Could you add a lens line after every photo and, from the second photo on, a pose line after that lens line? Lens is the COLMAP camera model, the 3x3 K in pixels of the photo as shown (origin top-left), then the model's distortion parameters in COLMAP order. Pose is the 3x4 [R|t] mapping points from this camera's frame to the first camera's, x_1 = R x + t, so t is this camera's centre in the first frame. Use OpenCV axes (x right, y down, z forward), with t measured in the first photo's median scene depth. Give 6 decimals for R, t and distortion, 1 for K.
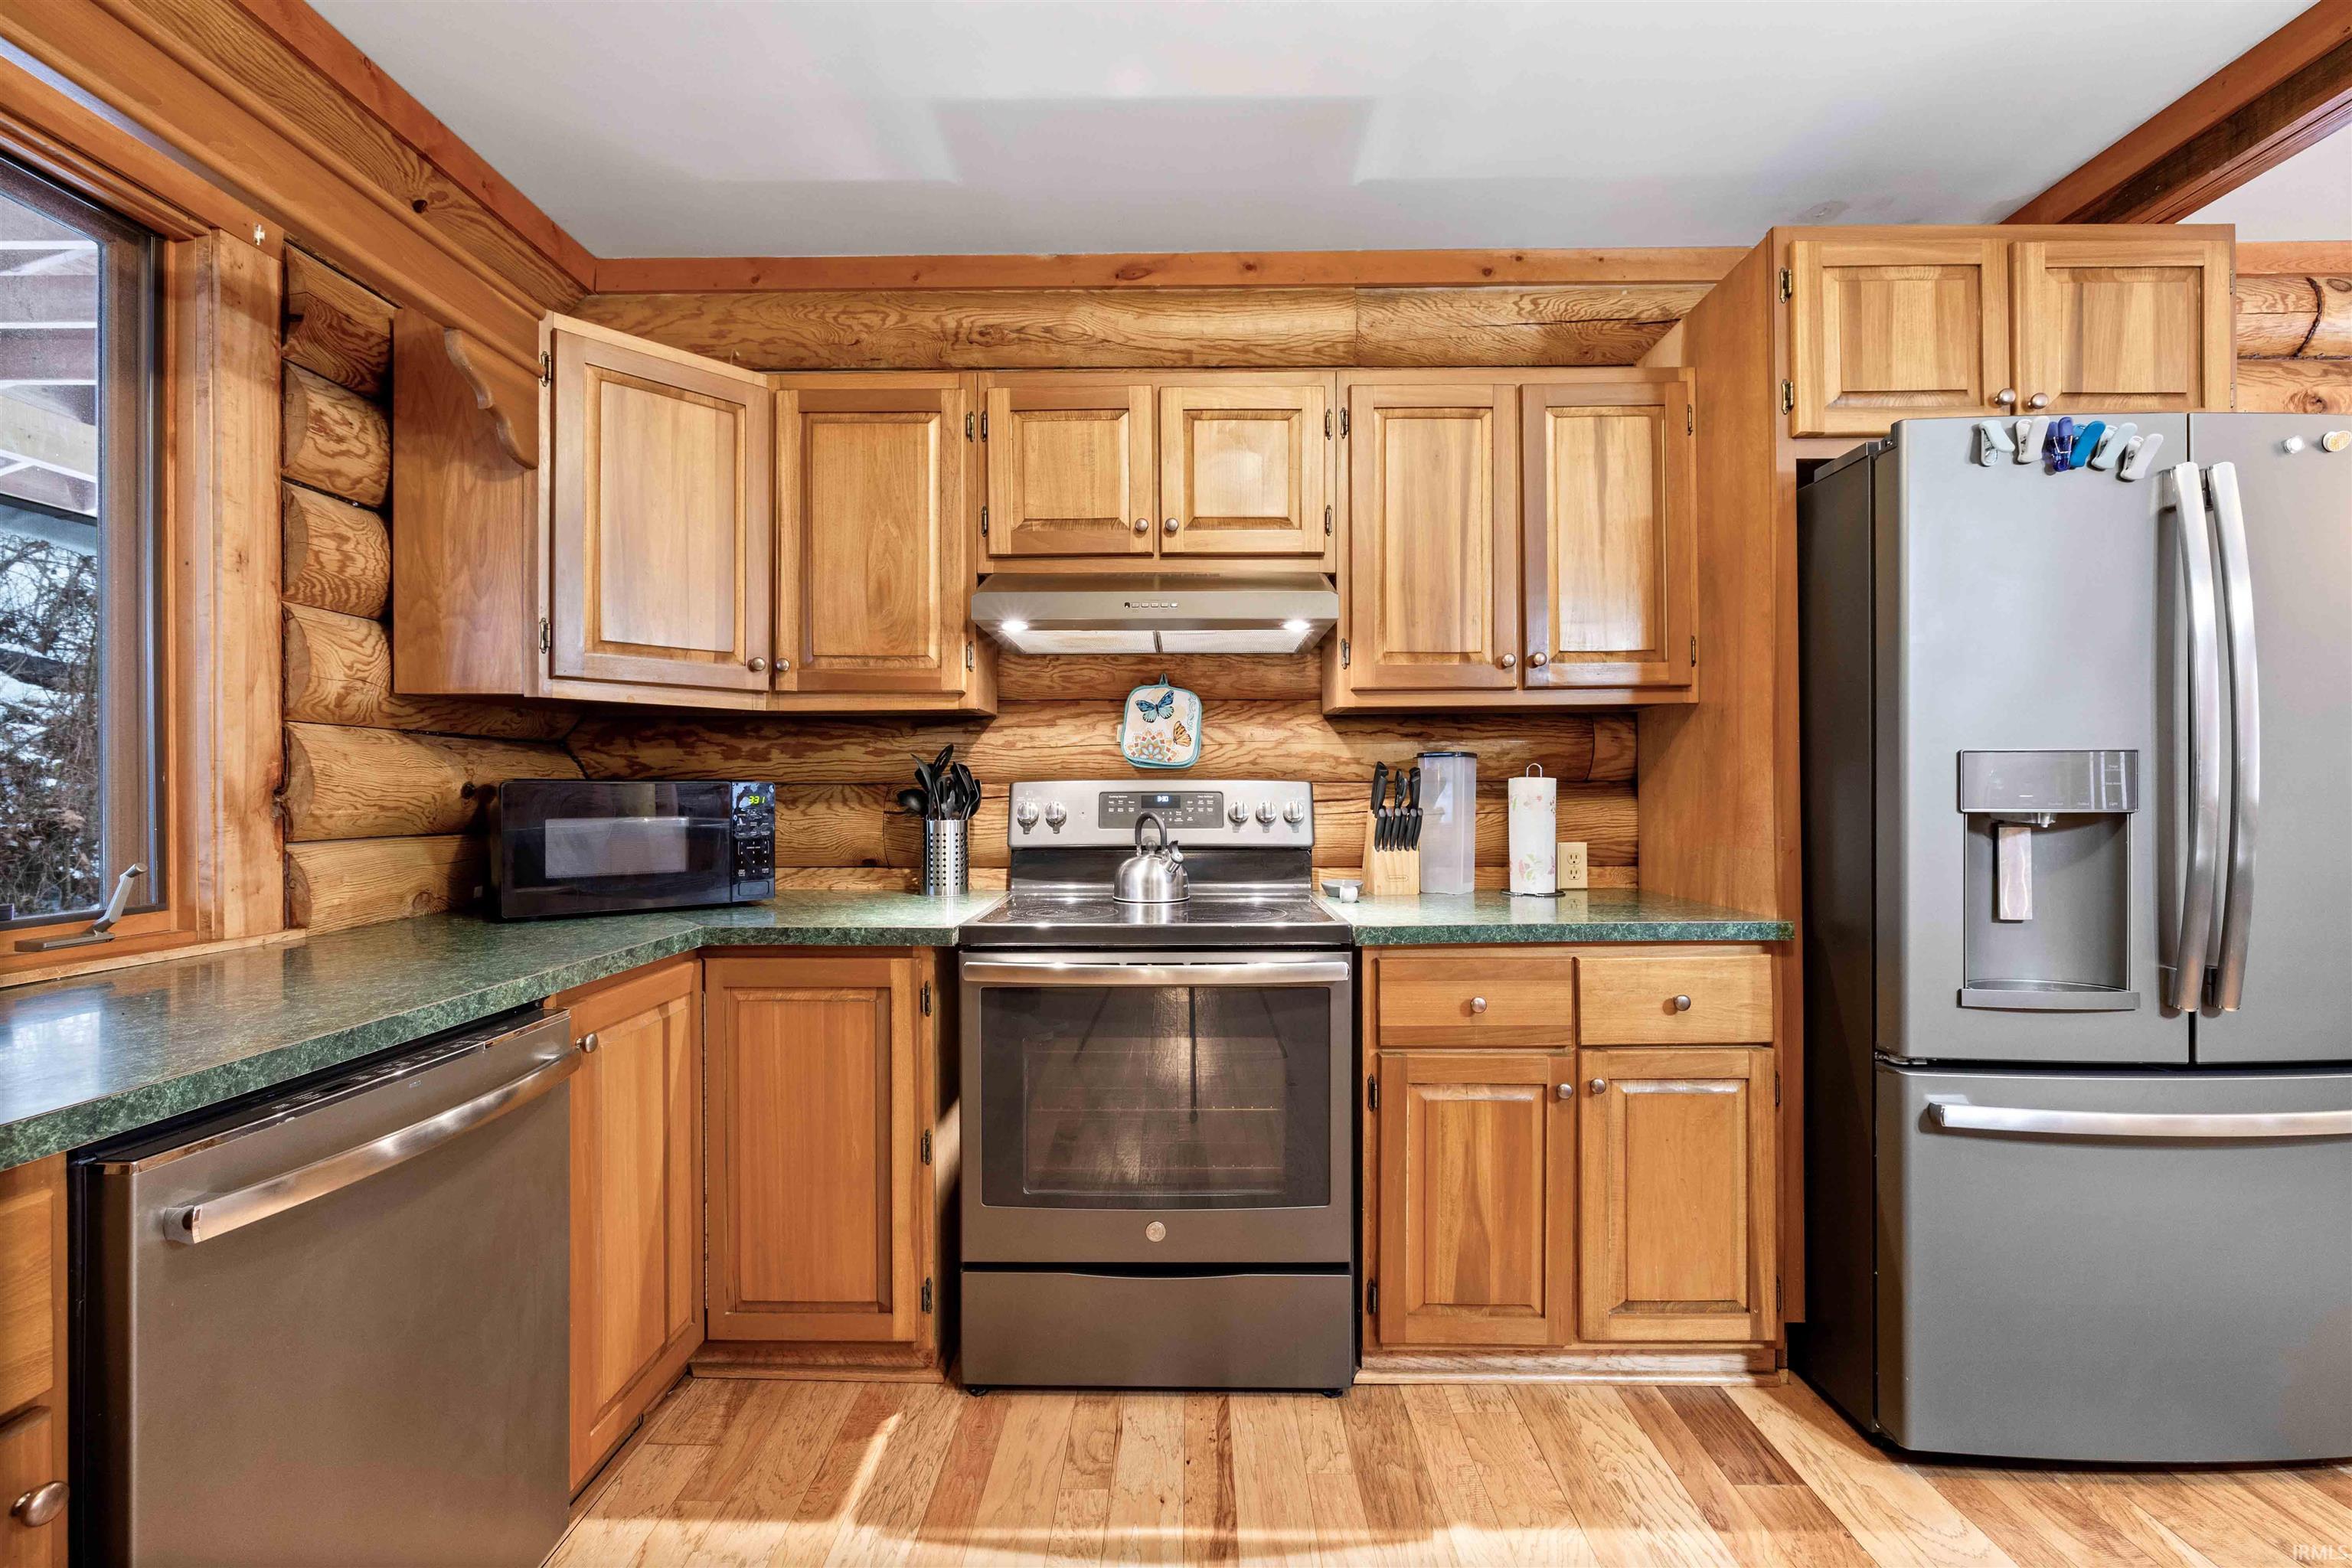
lens RADIAL K [[989.5, 0, 1177.5], [0, 989.5, 786.9], [0, 0, 1]] dist [0.000440, -0.000262]
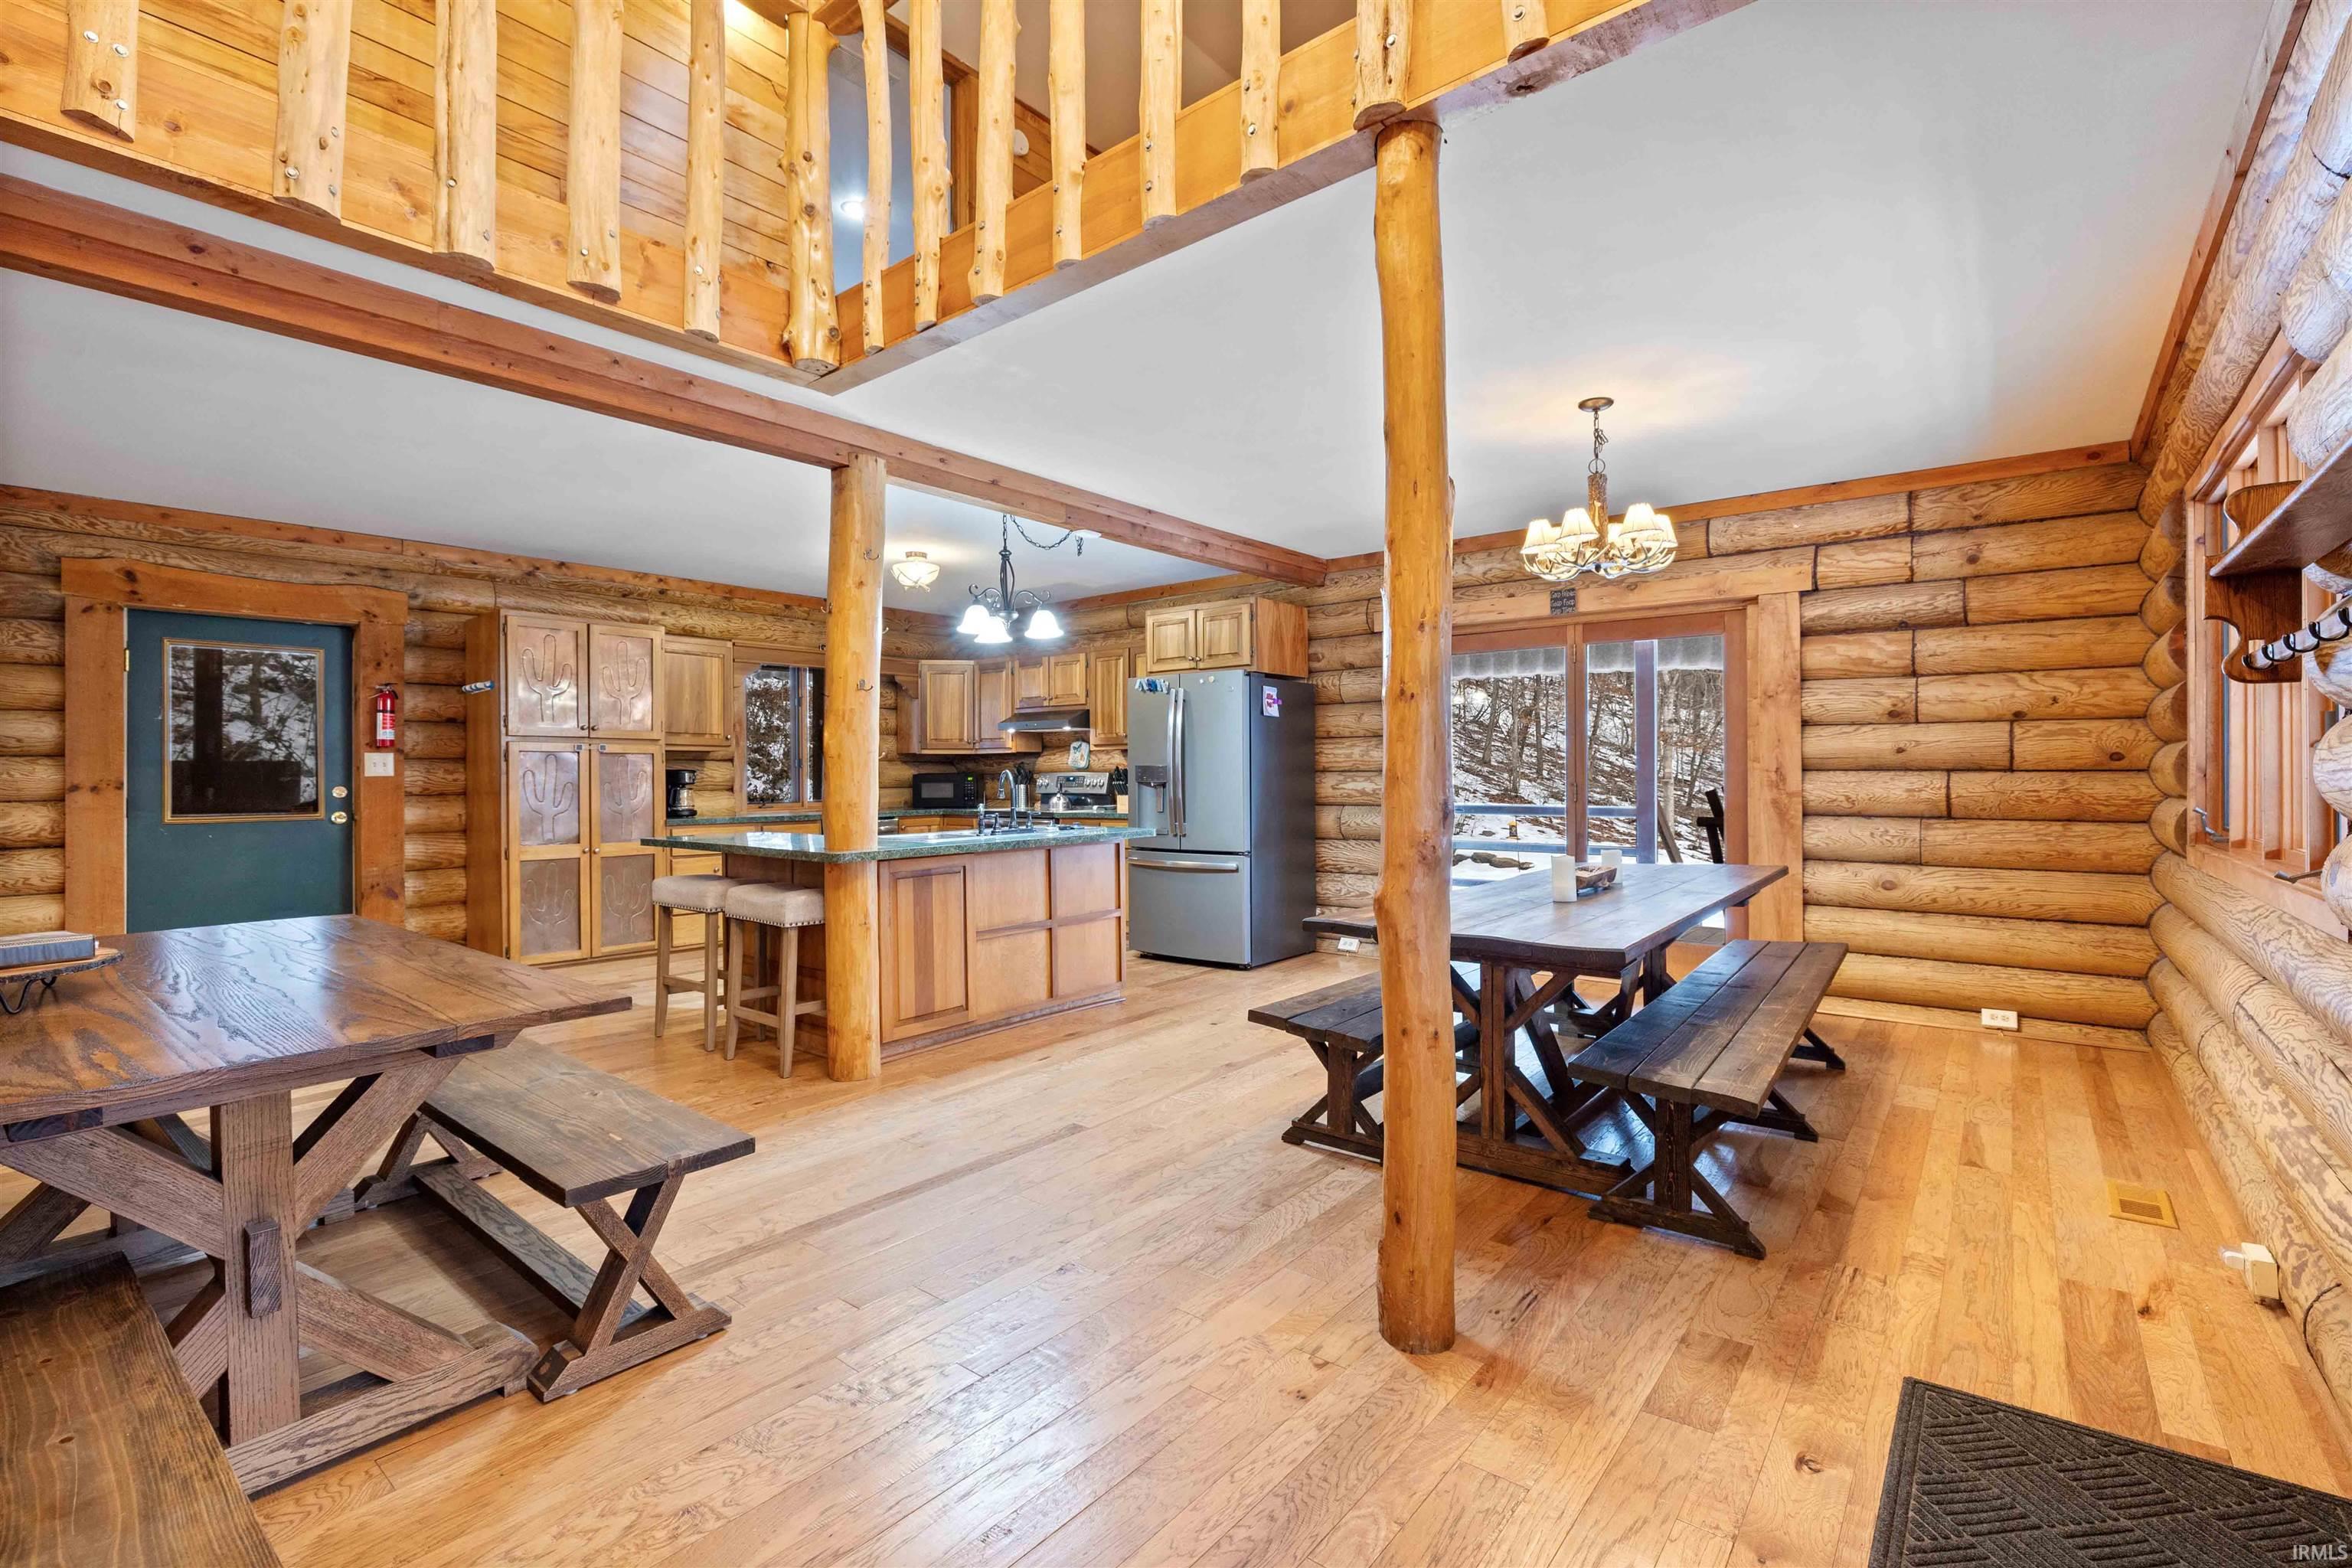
lens RADIAL K [[1047.0, 0, 1185.9], [0, 1047.0, 765.7], [0, 0, 1]] dist [-0.014847, 0.002289]
pose [[0.786065, -0.007911, -0.618093, 2.641344], [0.005628, 0.999968, -0.005642, -0.009475], [0.618118, 0.000957, 0.786085, -1.571786]]
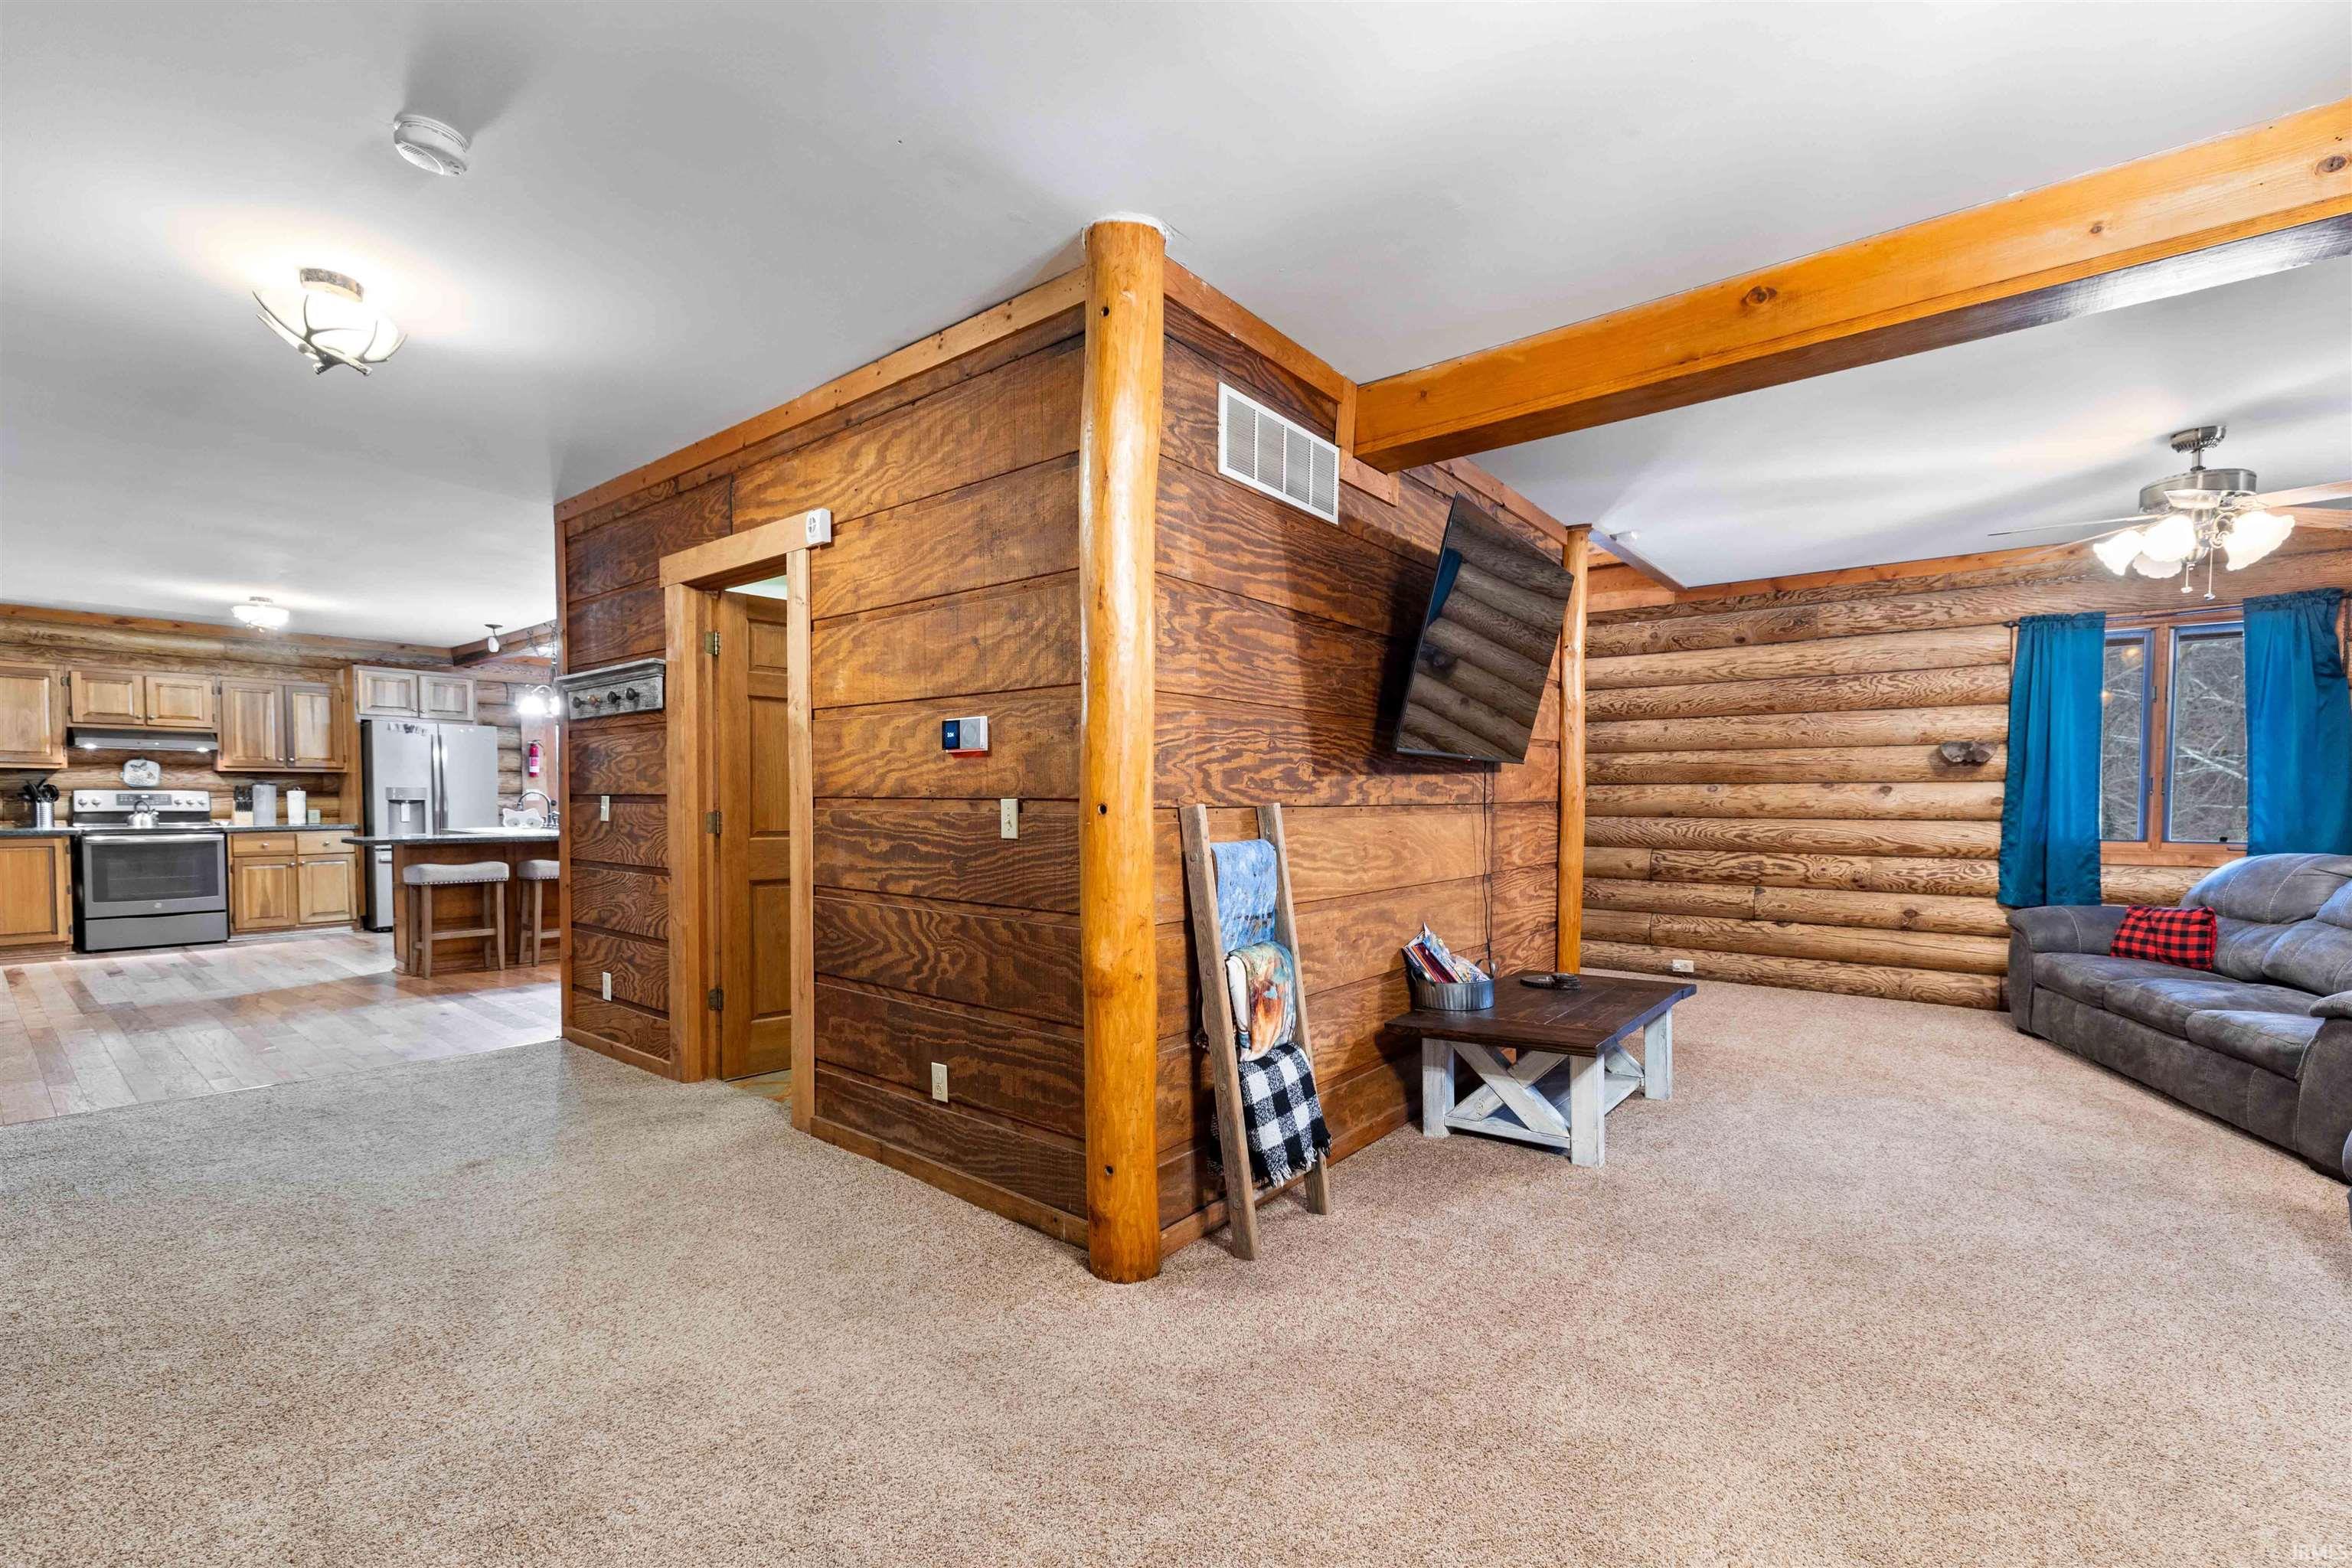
lens RADIAL K [[989.5, 0, 1167.1], [0, 989.5, 833.6], [0, 0, 1]] dist [0.000440, -0.000262]
pose [[0.617897, -0.022621, 0.785934, -0.555846], [-0.008129, 0.999349, 0.035154, -0.007865], [-0.786217, -0.028110, 0.617311, -4.048224]]
